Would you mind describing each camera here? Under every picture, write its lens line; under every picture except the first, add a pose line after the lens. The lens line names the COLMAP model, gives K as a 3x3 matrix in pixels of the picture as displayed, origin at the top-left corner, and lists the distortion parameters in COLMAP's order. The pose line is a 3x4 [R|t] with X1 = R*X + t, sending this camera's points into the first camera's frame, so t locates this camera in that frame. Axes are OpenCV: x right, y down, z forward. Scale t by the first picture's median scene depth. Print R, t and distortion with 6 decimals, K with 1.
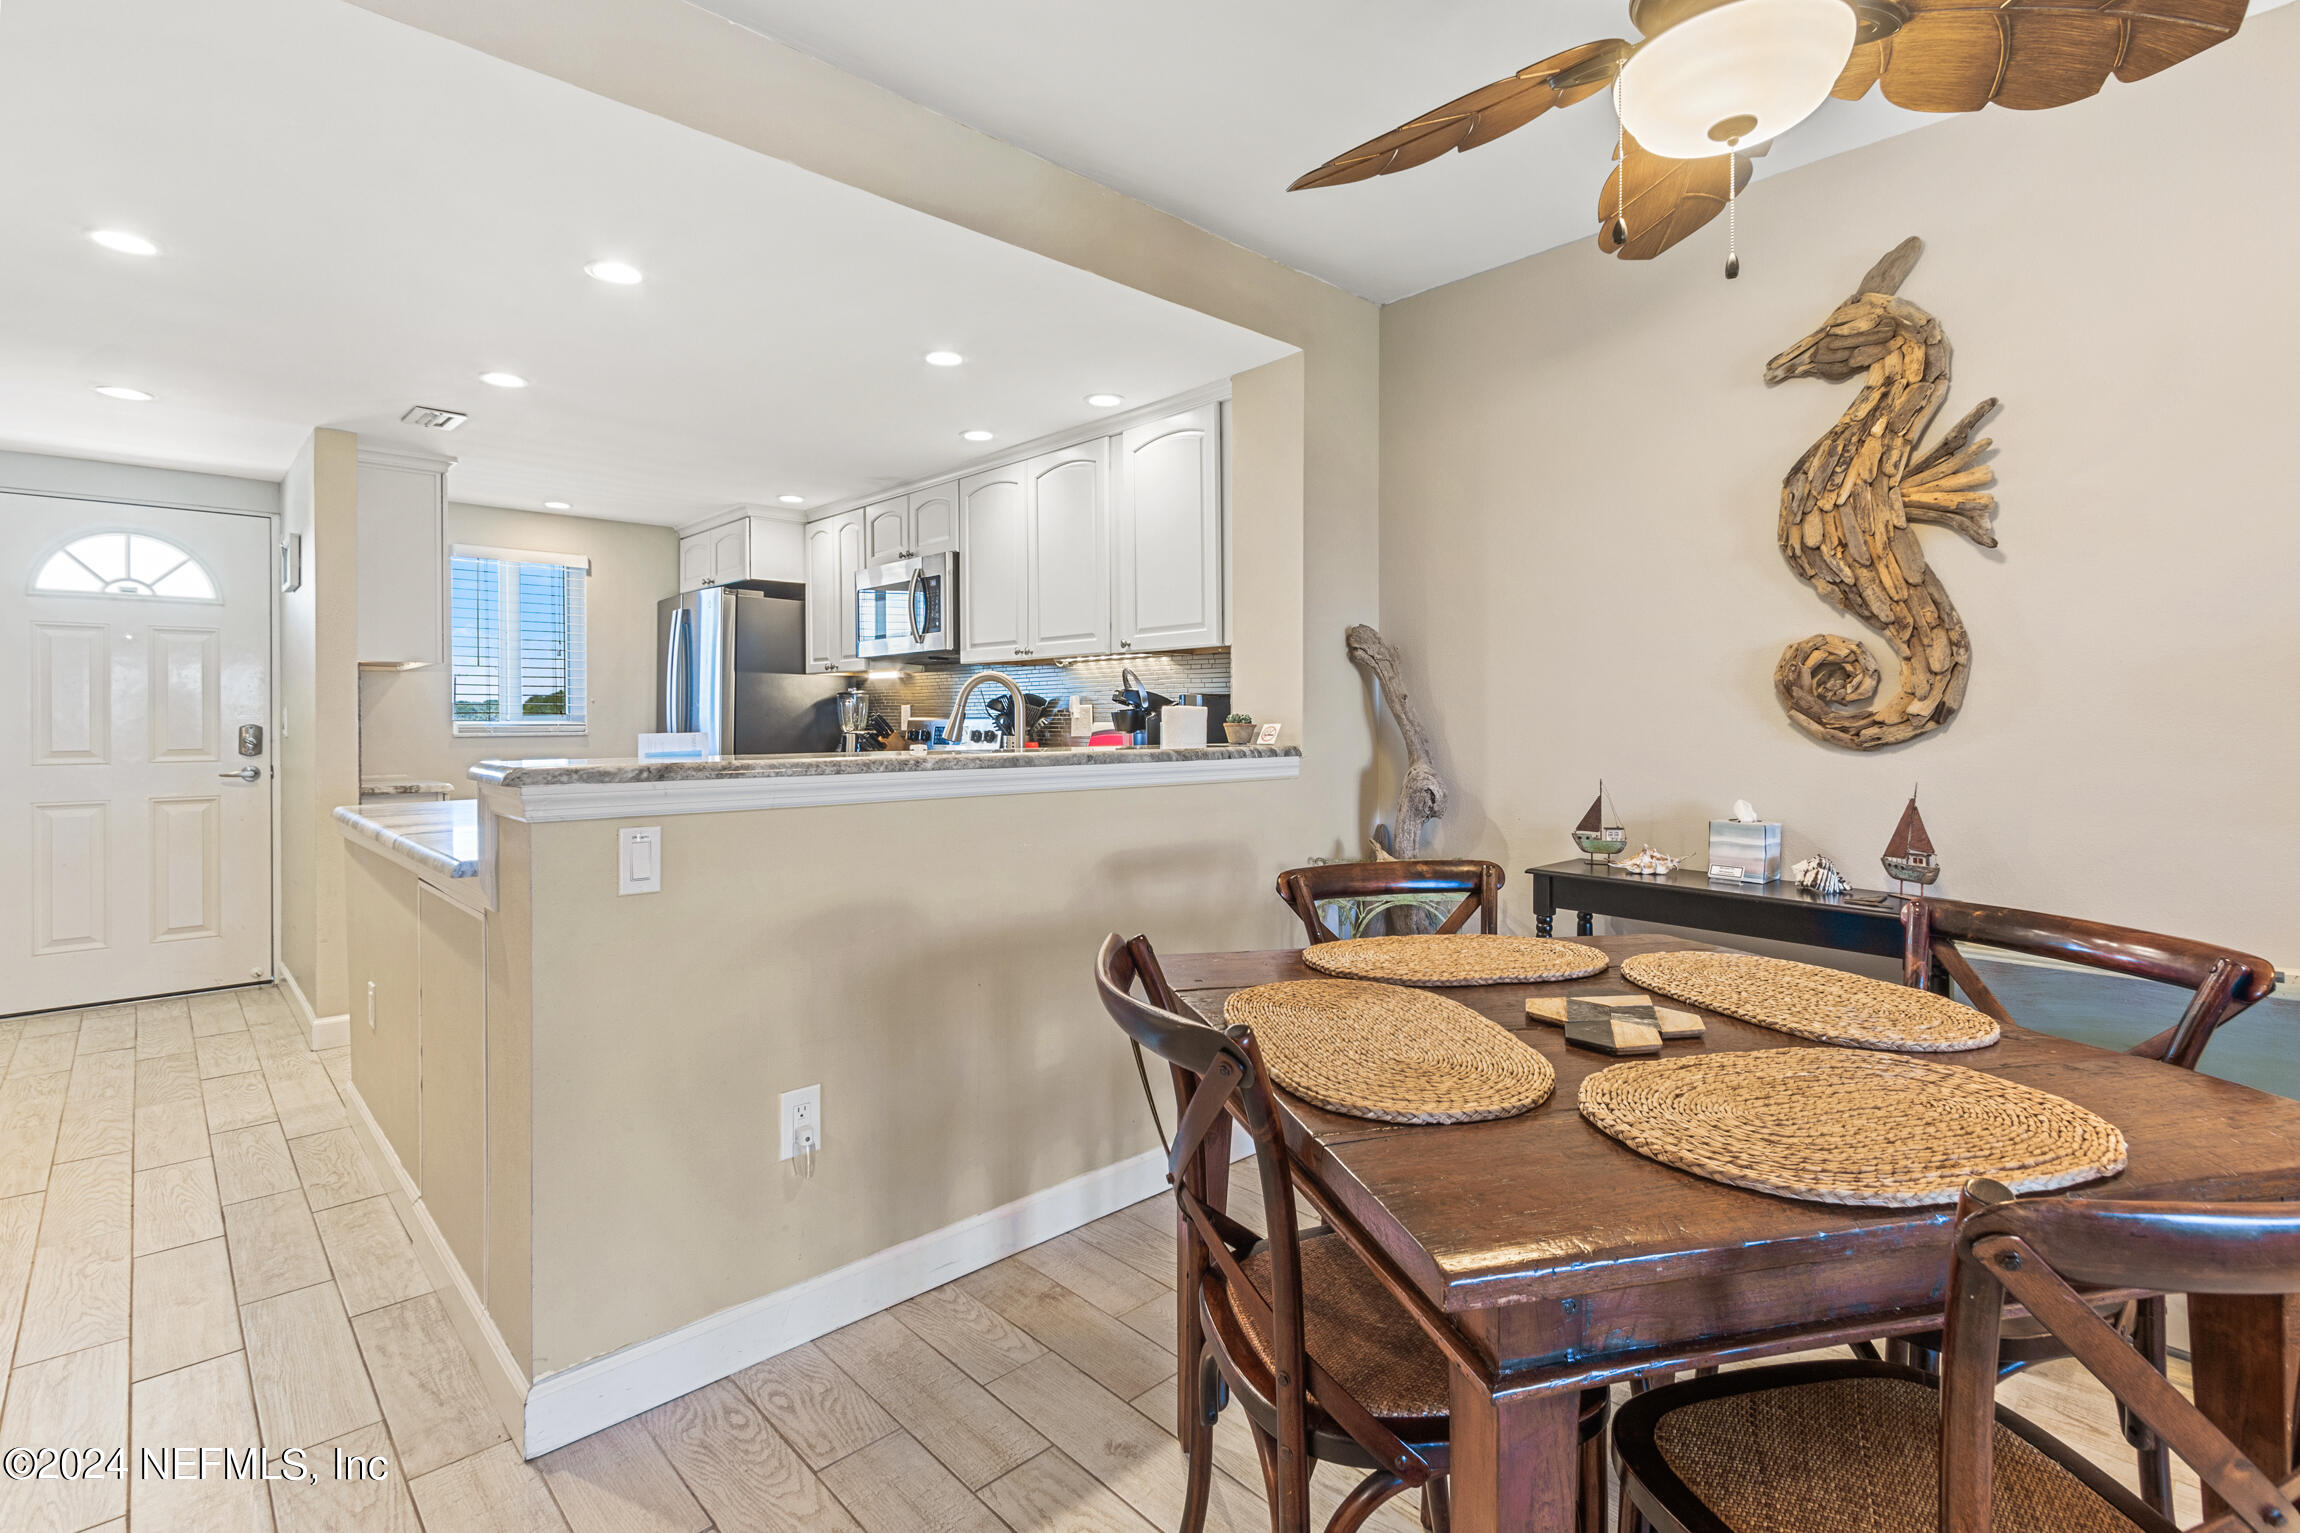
lens RADIAL K [[1062.5, 0, 1128.6], [0, 1062.5, 725.6], [0, 0, 1]] dist [0.000018, 0.000965]
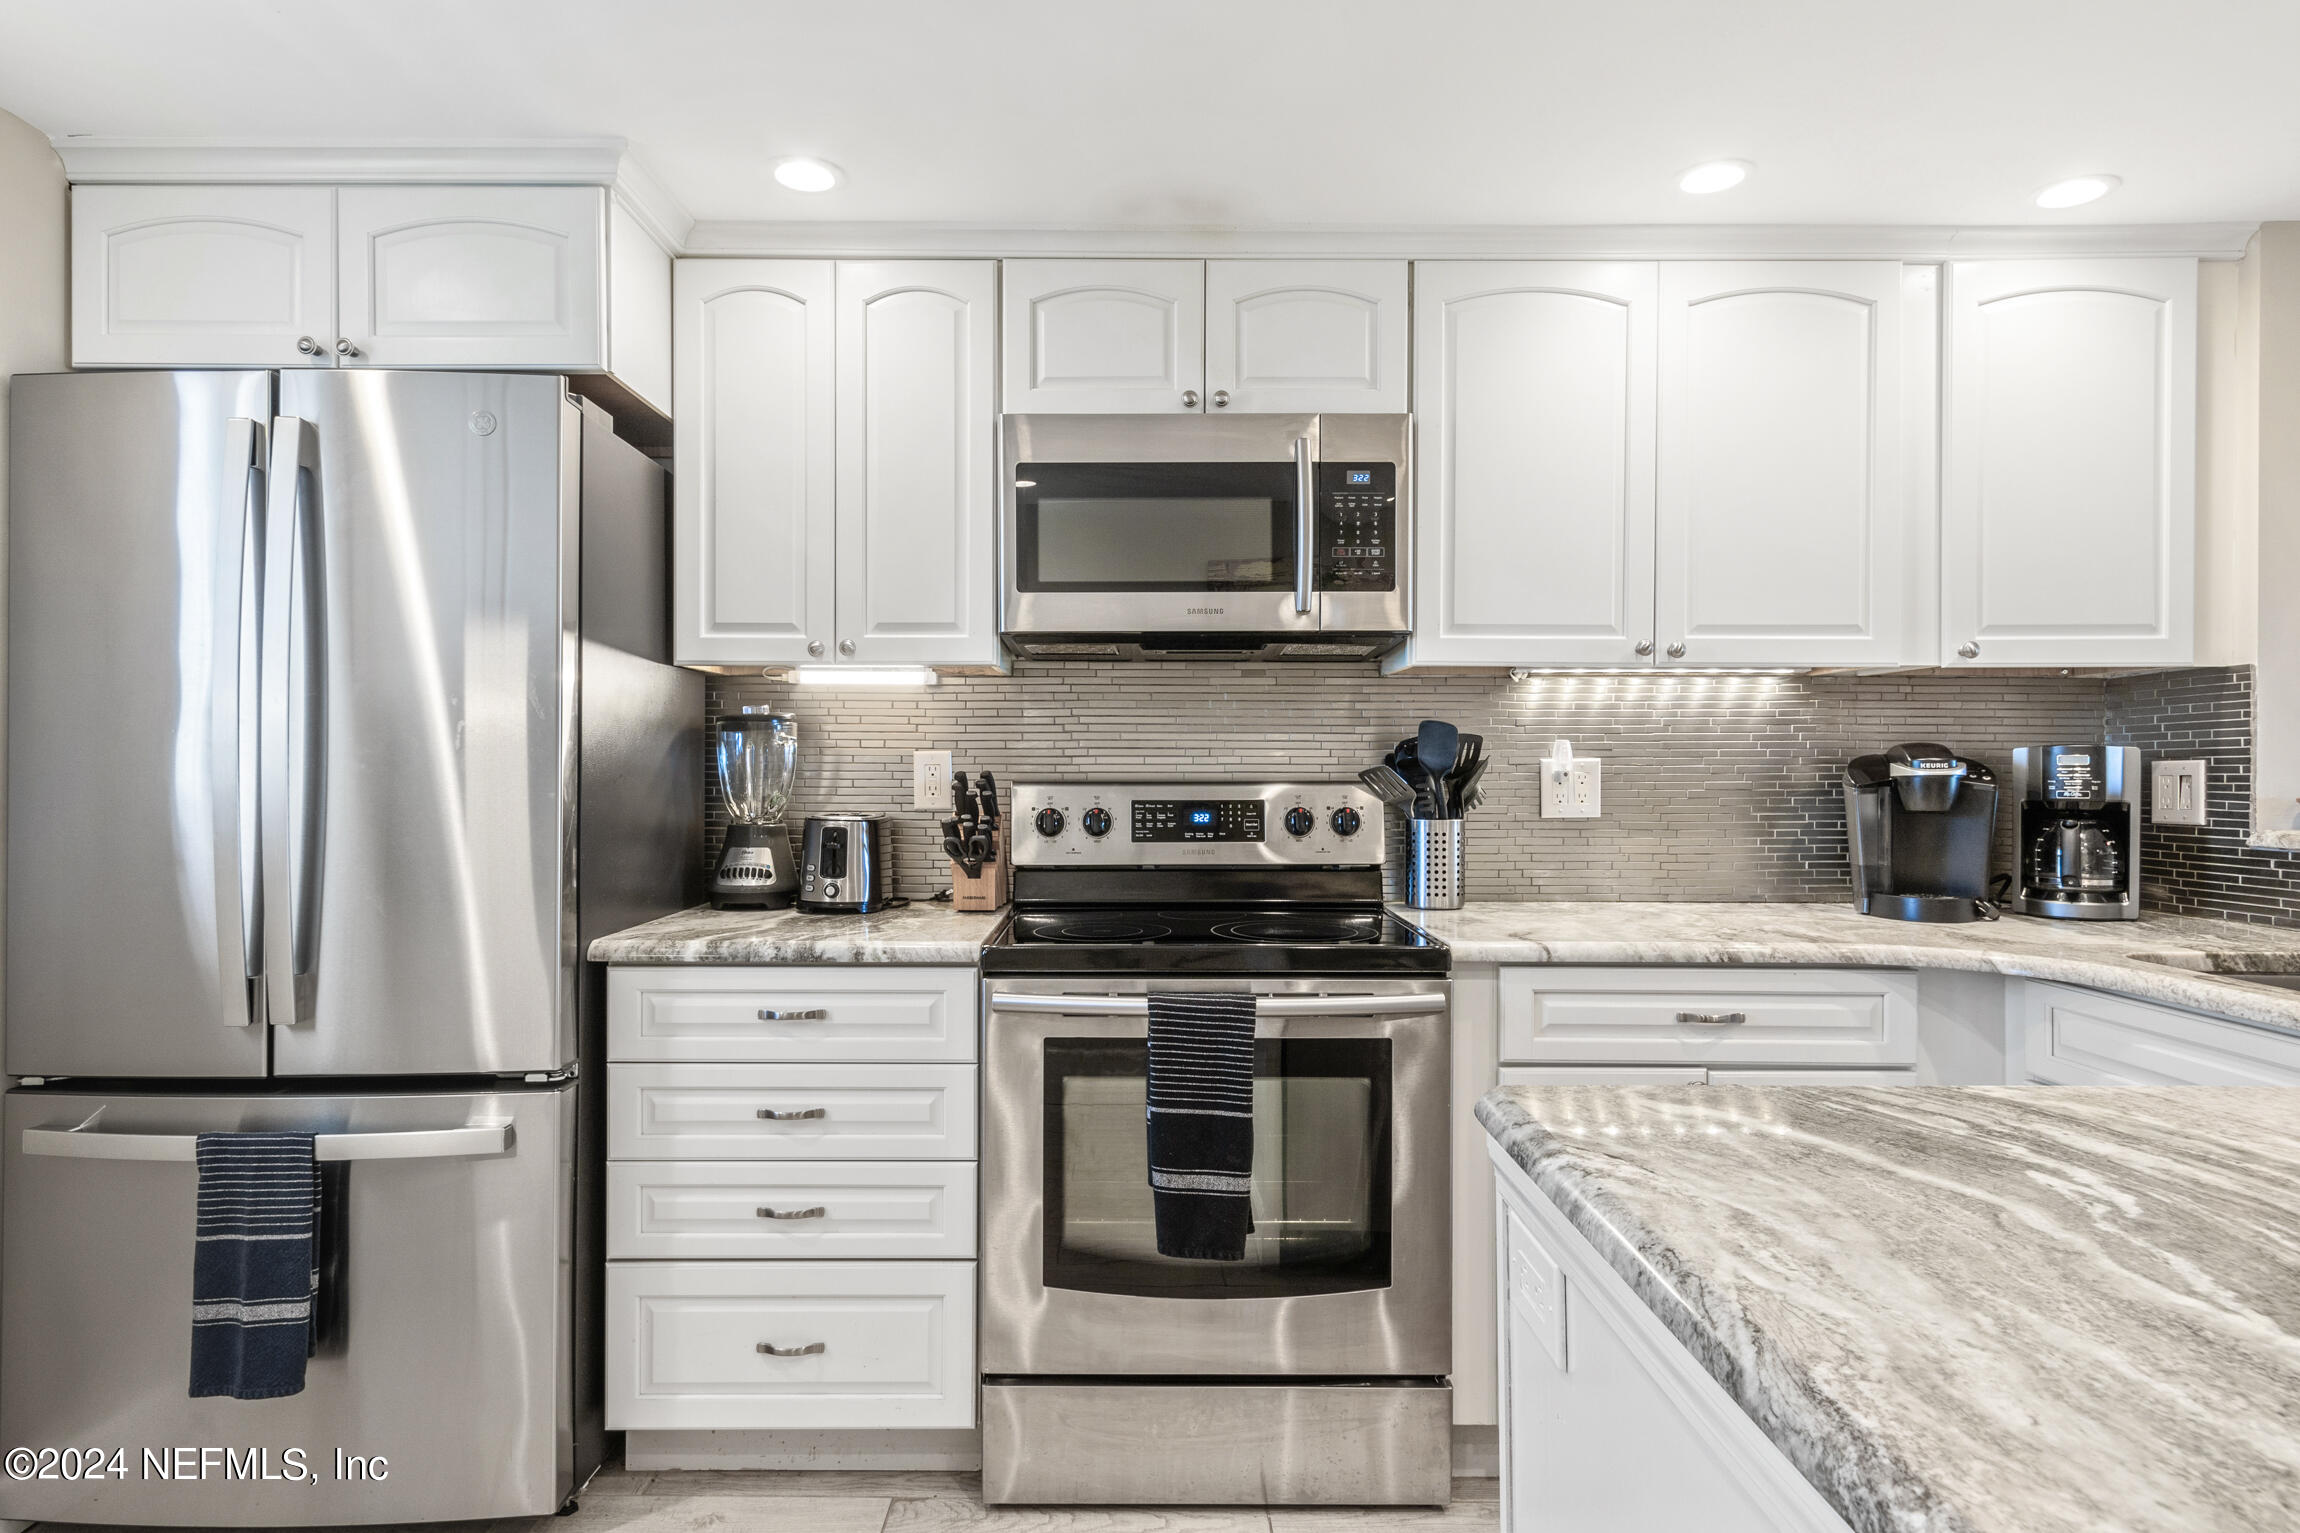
lens RADIAL K [[1274.6, 0, 1154.1], [0, 1274.6, 783.3], [0, 0, 1]] dist [0.002907, -0.000191]
pose [[0.675923, -0.008121, 0.736927, -0.955555], [0.004262, 0.999966, 0.007110, -0.017773], [-0.736960, -0.001665, 0.675935, 1.064739]]
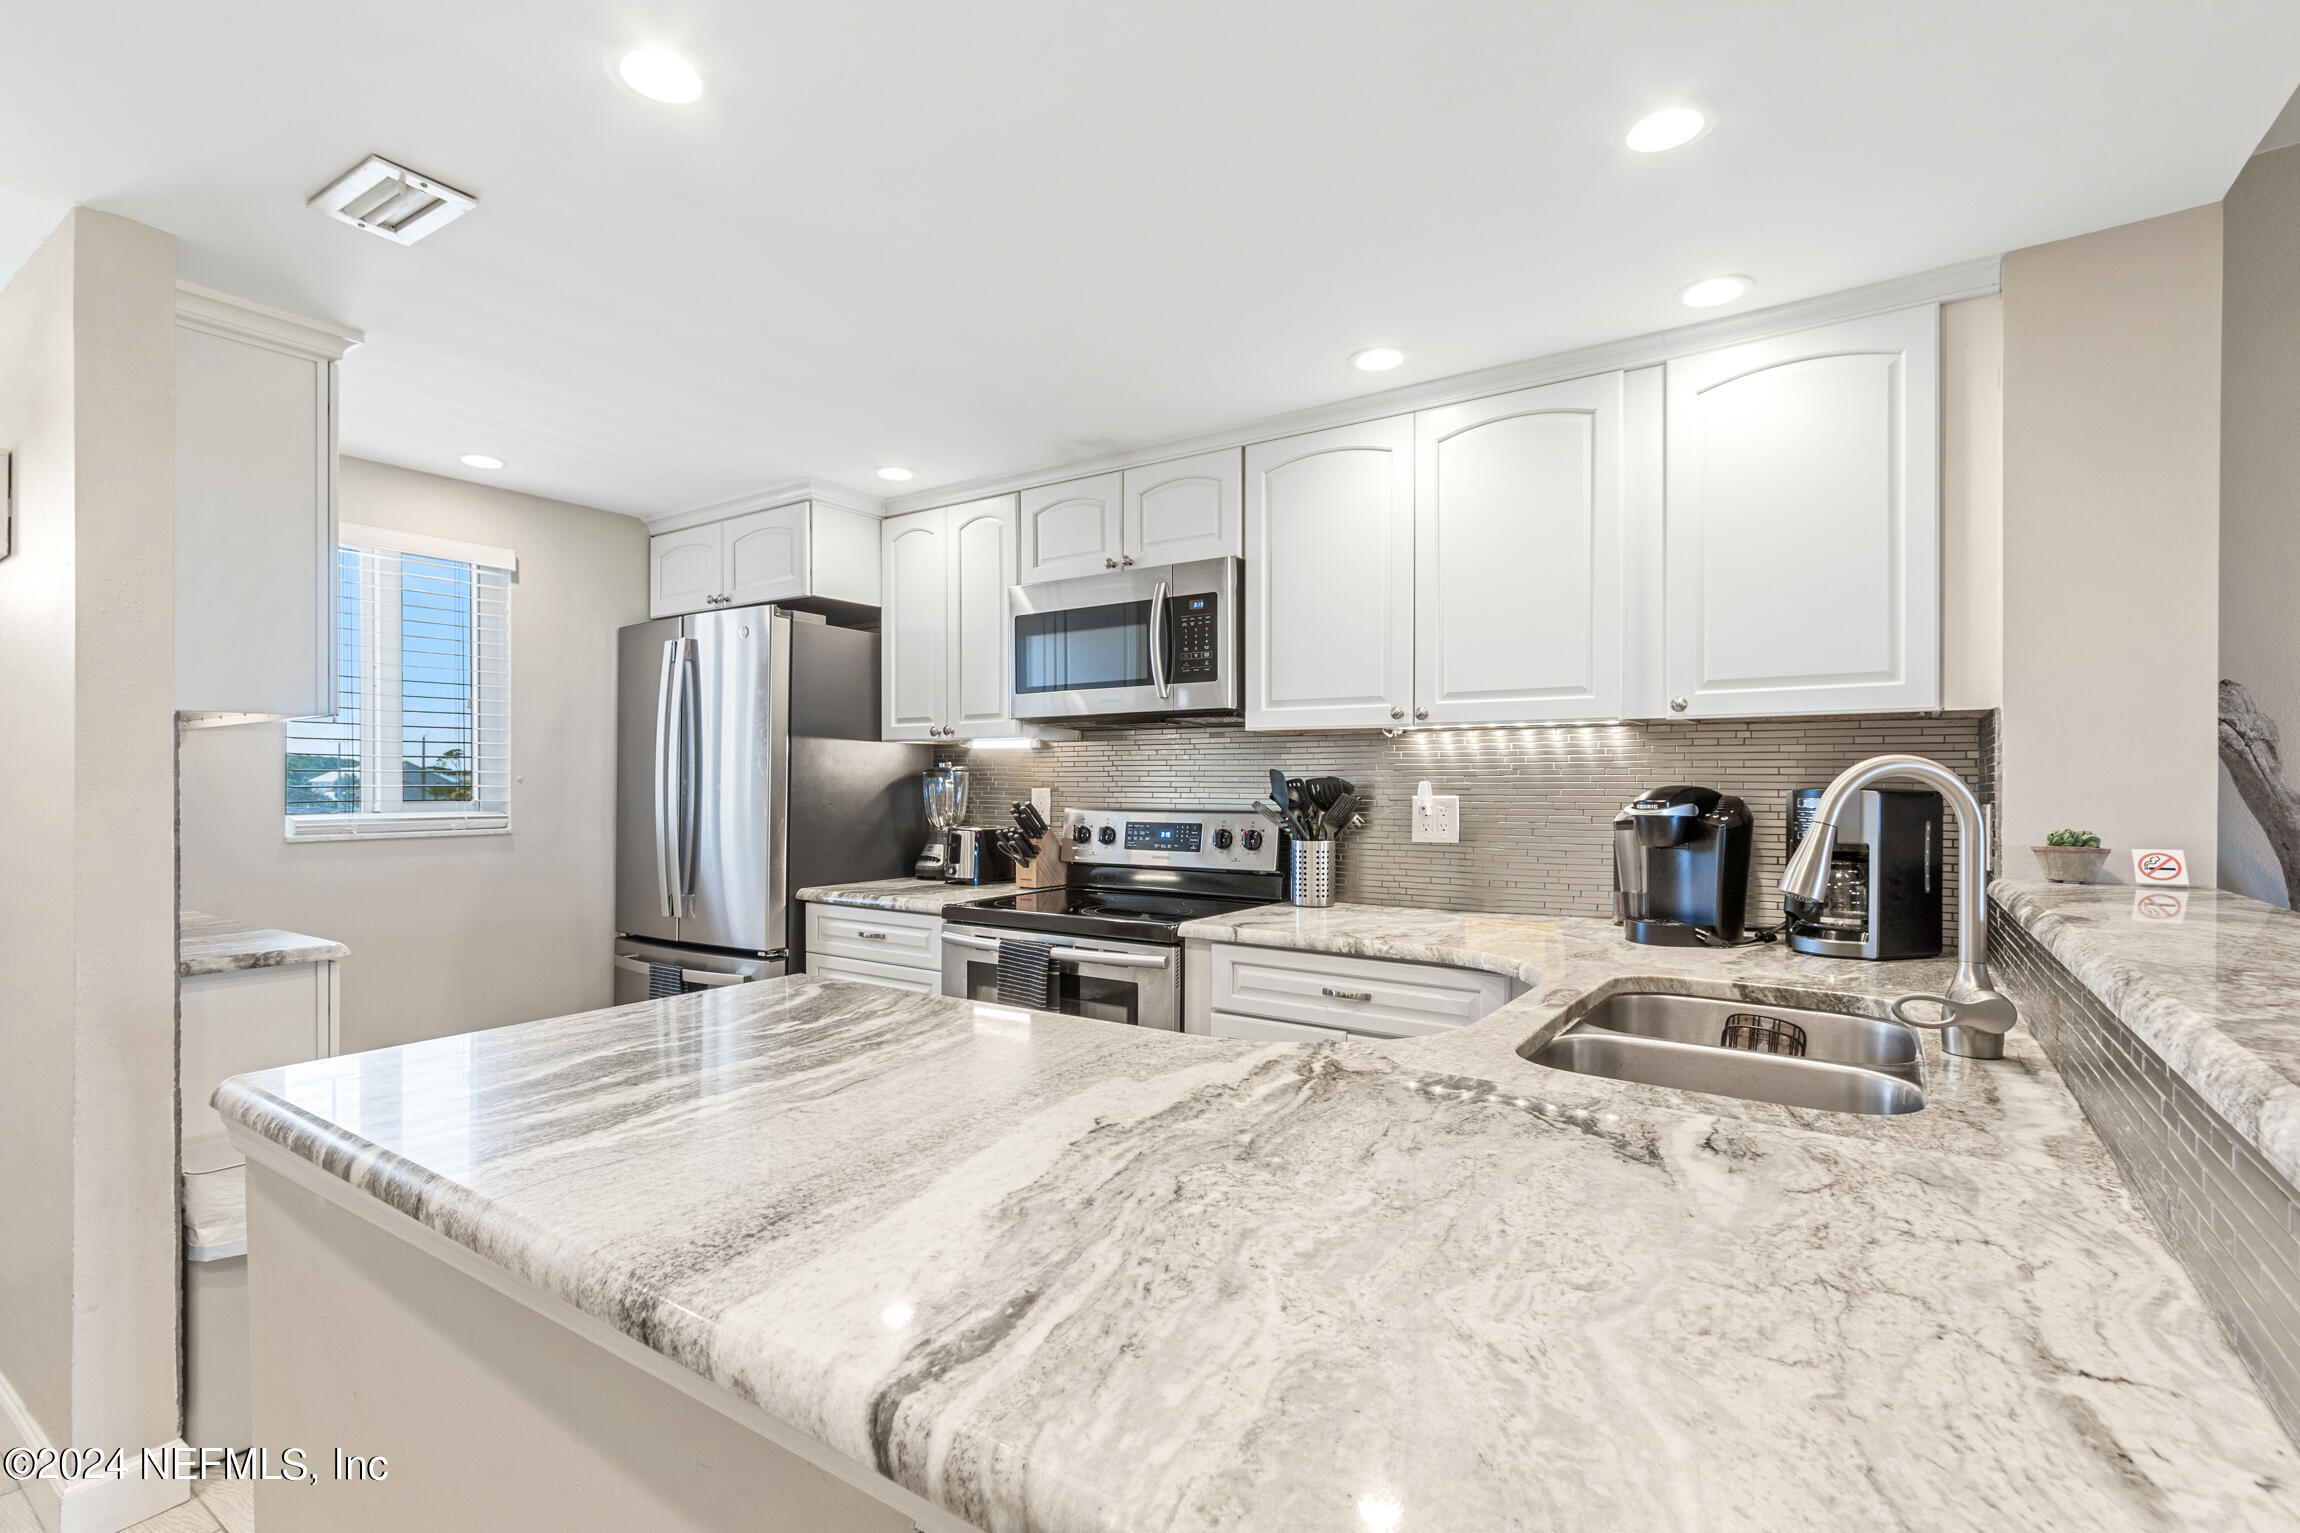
lens RADIAL K [[1062.5, 0, 1160.9], [0, 1062.5, 793.4], [0, 0, 1]] dist [0.000018, 0.000965]
pose [[0.973932, 0.000723, 0.226840, -0.532674], [-0.001145, 0.999998, 0.001729, -0.031938], [-0.226839, -0.001944, 0.973930, 0.571623]]
